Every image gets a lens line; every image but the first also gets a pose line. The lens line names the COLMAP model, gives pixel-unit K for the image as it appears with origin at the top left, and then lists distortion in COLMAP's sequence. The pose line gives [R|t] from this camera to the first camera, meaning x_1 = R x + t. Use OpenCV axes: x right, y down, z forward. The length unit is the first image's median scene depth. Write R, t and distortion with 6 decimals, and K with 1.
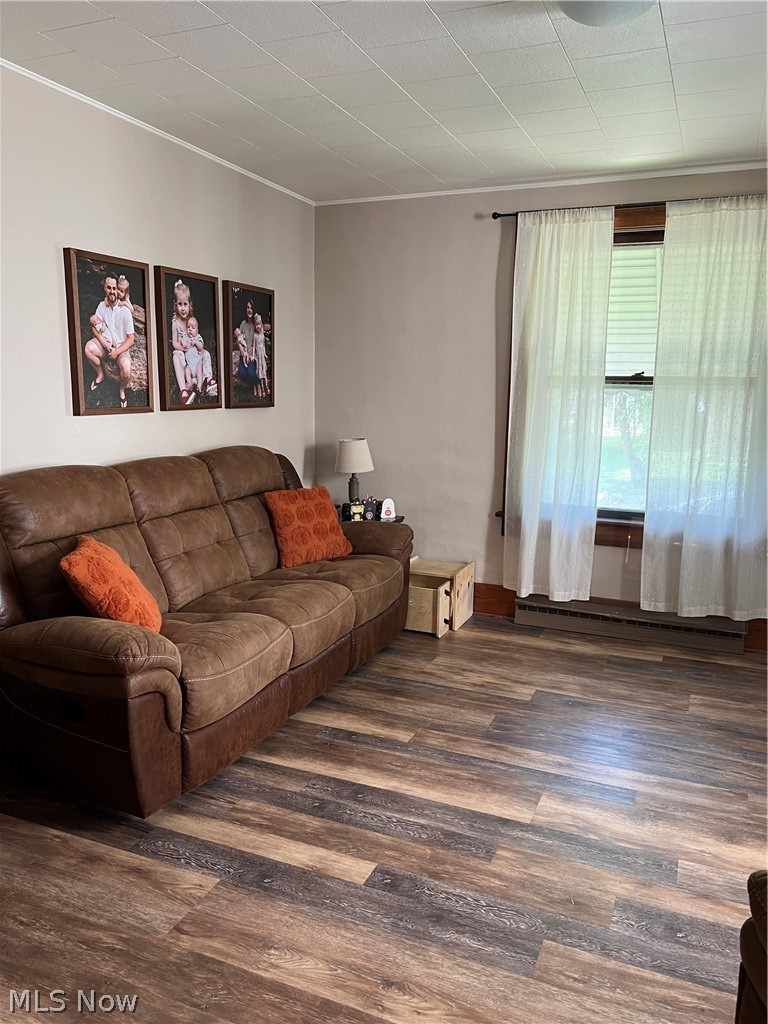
lens RADIAL K [[769.5, 0, 385.2], [0, 769.5, 519.9], [0, 0, 1]] dist [0.025165, -0.024554]
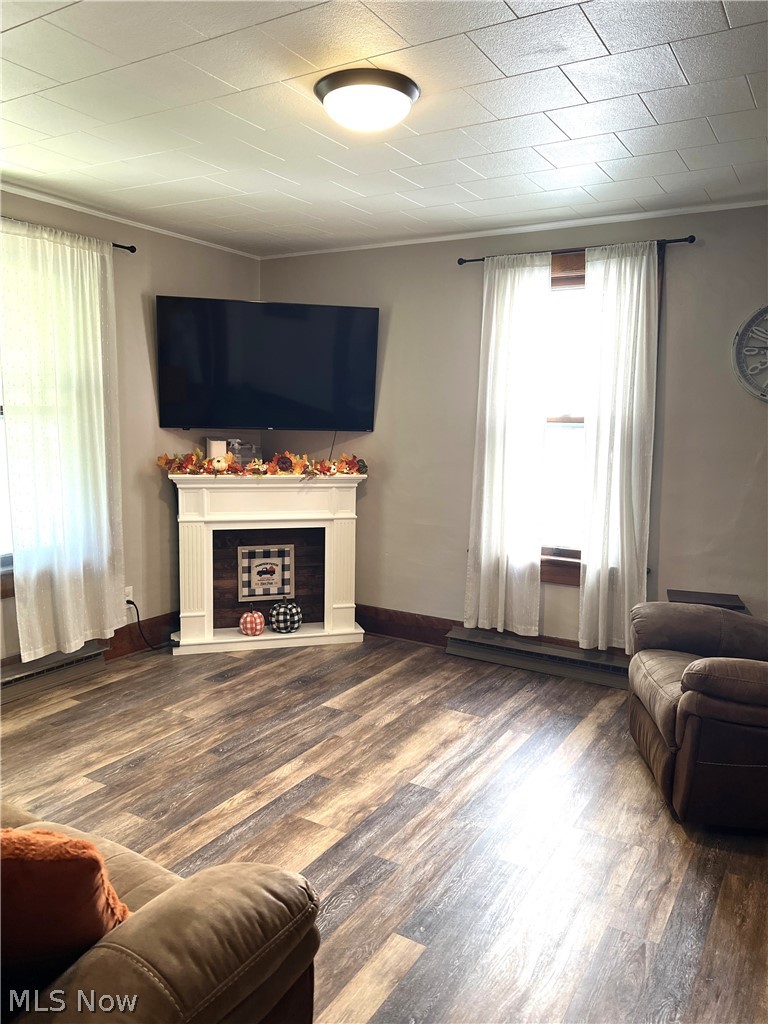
lens RADIAL K [[769.5, 0, 390.7], [0, 769.5, 507.0], [0, 0, 1]] dist [0.025165, -0.024554]
pose [[0.136953, -0.136309, 0.981154, -0.552830], [0.156141, 0.981075, 0.114503, -0.115623], [-0.978194, 0.137517, 0.155645, 0.490466]]
